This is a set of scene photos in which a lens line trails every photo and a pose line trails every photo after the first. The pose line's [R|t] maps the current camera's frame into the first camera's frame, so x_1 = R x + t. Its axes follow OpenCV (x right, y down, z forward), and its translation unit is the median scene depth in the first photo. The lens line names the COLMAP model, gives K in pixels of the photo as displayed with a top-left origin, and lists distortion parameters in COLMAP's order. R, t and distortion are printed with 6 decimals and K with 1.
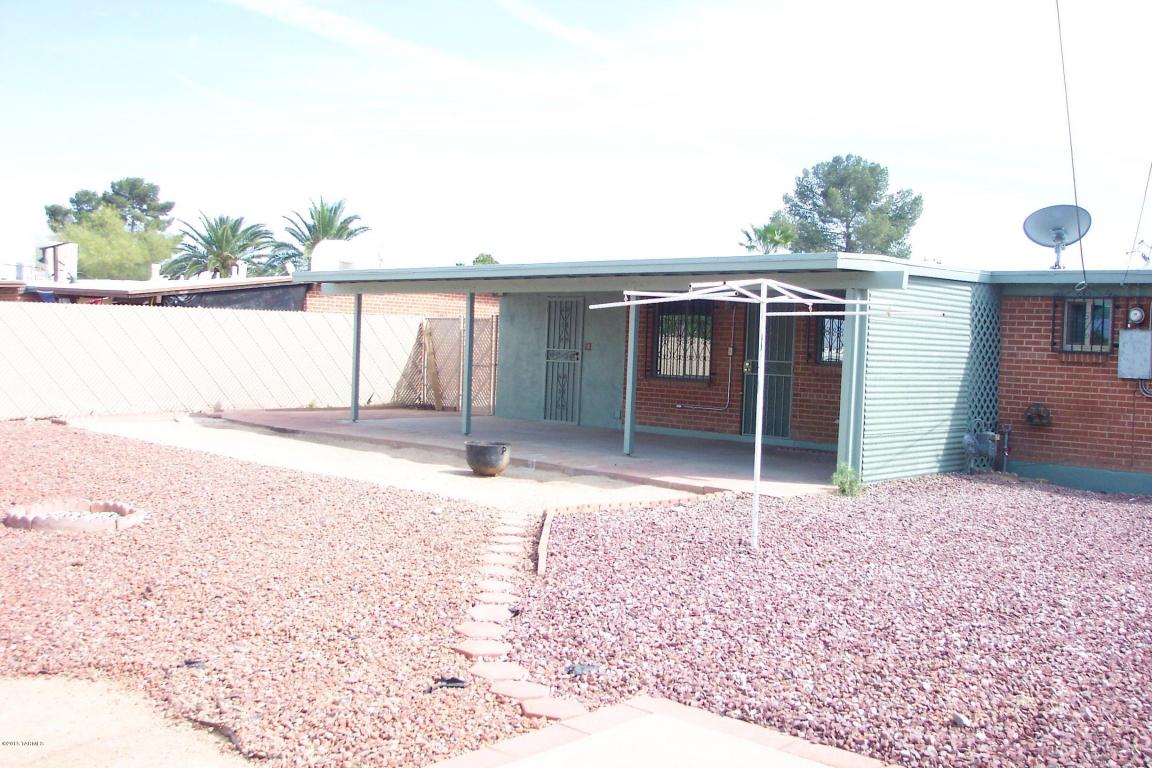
lens RADIAL K [[1135.0, 0, 576.0], [0, 1135.0, 384.0], [0, 0, 1]] dist [-0.131928, 0.023027]
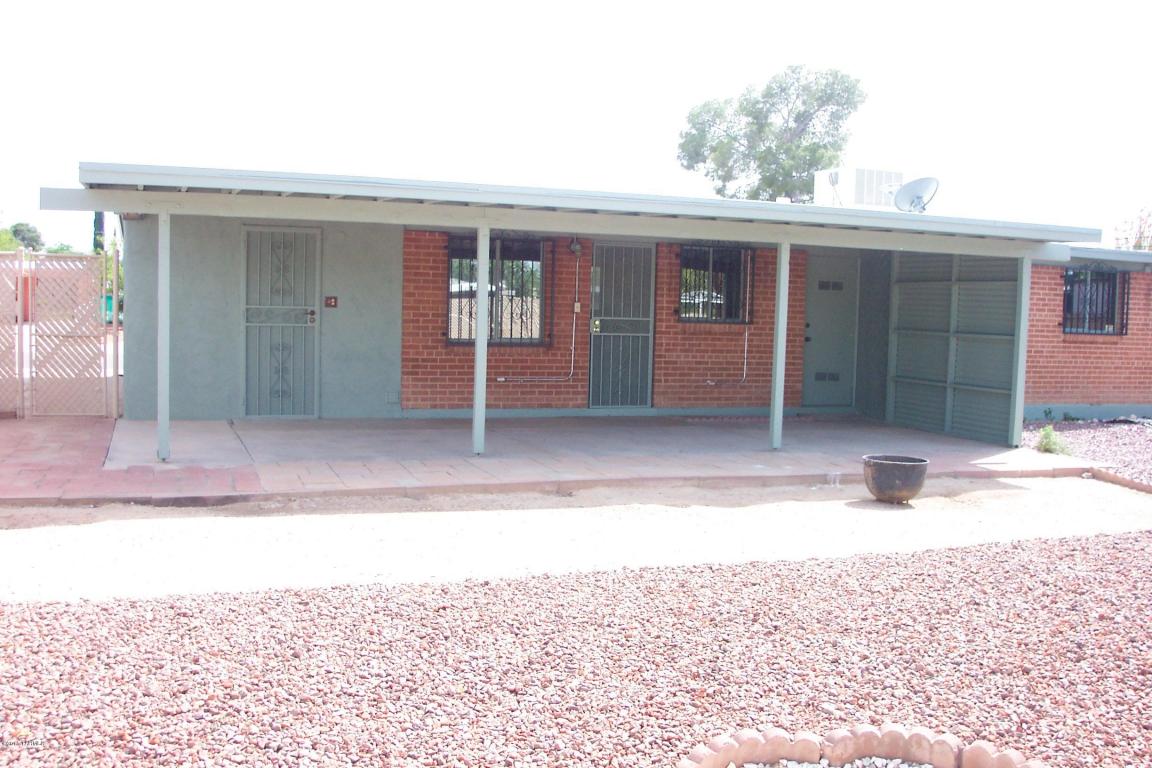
lens RADIAL K [[1105.3, 0, 576.0], [0, 1105.3, 384.0], [0, 0, 1]] dist [-0.115000, -0.007332]
pose [[0.452966, -0.089617, 0.887012, -0.642958], [0.017622, 0.995641, 0.091593, -0.052530], [-0.891353, -0.025857, 0.452571, 0.721205]]
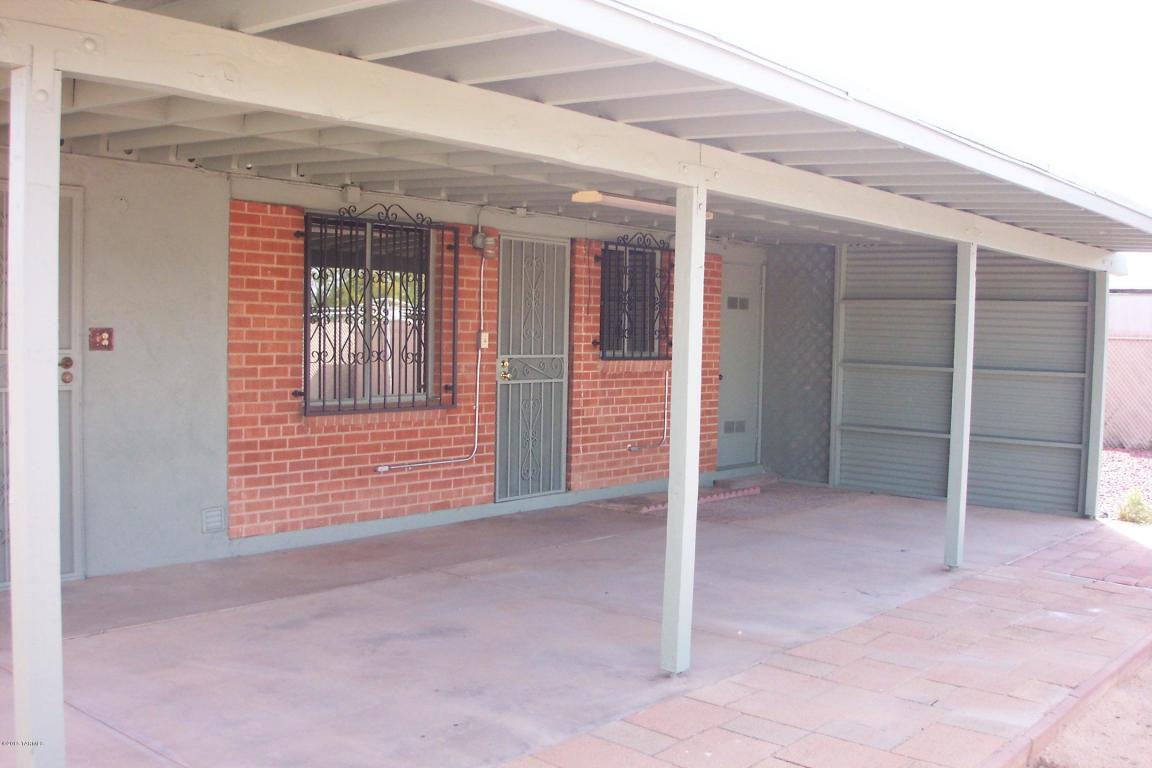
lens RADIAL K [[1135.0, 0, 576.0], [0, 1135.0, 384.0], [0, 0, 1]] dist [-0.131928, 0.023027]
pose [[-0.043769, -0.087818, 0.995175, -0.403130], [0.007406, 0.996073, 0.088223, -0.059757], [-0.999014, 0.011231, -0.042947, 1.104485]]
